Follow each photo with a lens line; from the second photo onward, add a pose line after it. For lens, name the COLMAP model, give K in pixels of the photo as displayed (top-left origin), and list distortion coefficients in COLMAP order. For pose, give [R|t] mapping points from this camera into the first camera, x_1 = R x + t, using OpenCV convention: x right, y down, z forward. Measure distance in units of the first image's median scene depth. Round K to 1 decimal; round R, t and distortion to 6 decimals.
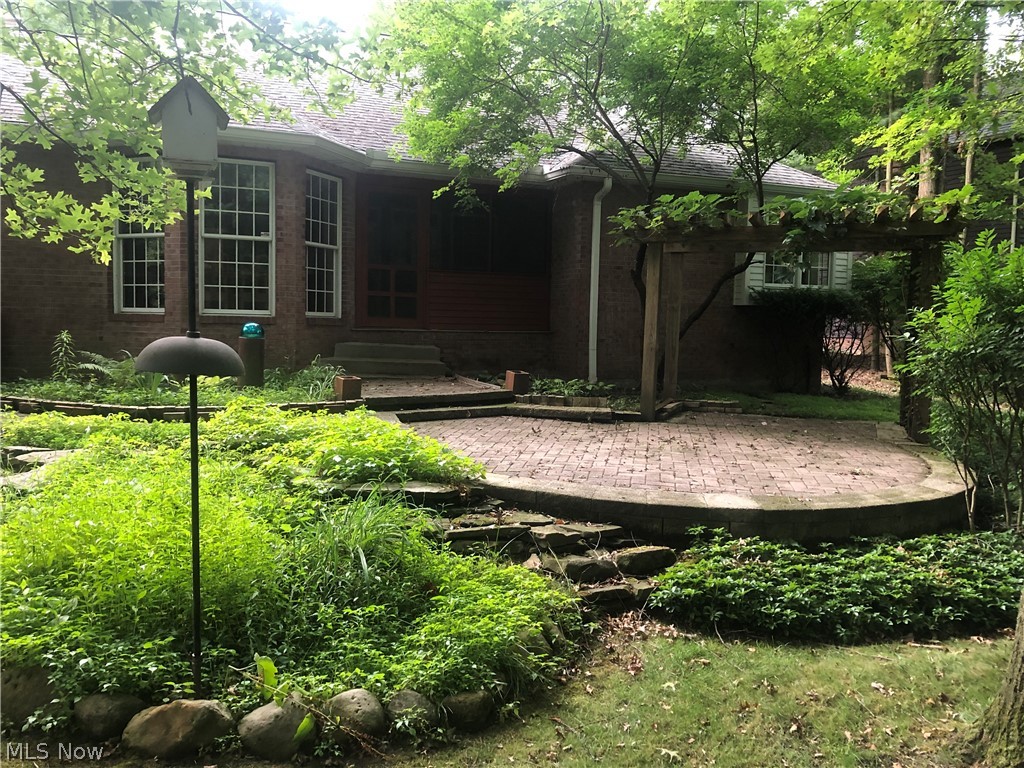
lens RADIAL K [[846.4, 0, 506.8], [0, 846.4, 381.8], [0, 0, 1]] dist [0.006474, -0.004504]
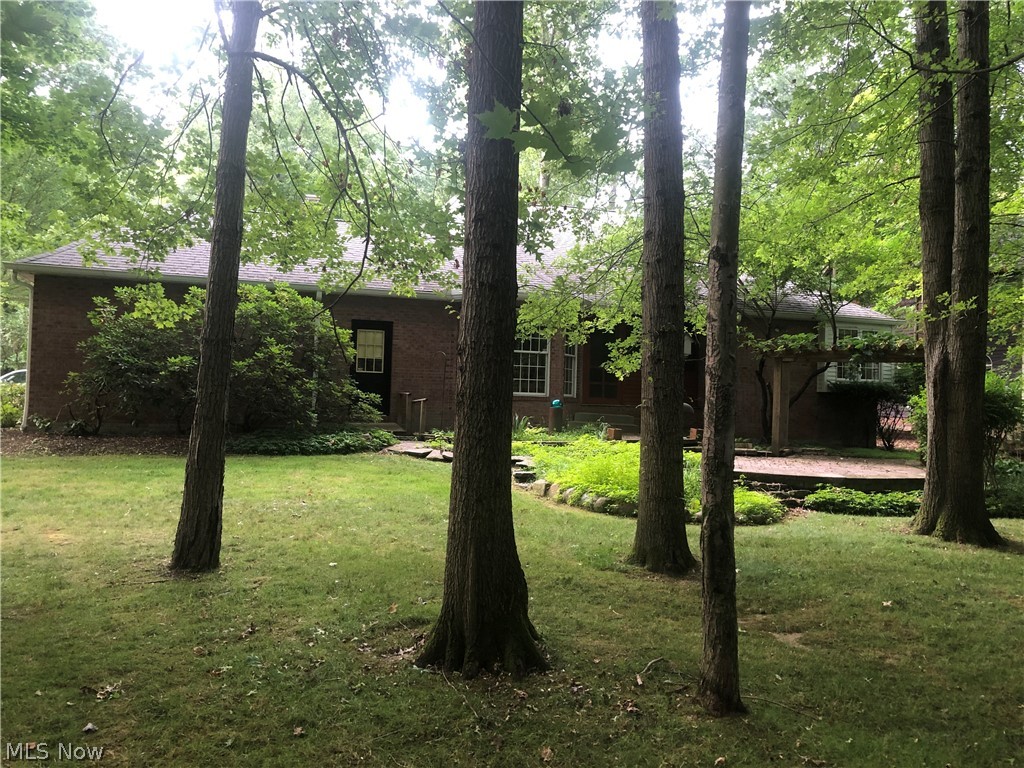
lens RADIAL K [[846.4, 0, 518.0], [0, 846.4, 384.3], [0, 0, 1]] dist [0.006474, -0.004504]
pose [[0.998572, 0.006483, -0.053023, -0.271497], [-0.011492, 0.995439, -0.094706, 0.066930], [0.052167, 0.095181, 0.994092, -0.792477]]
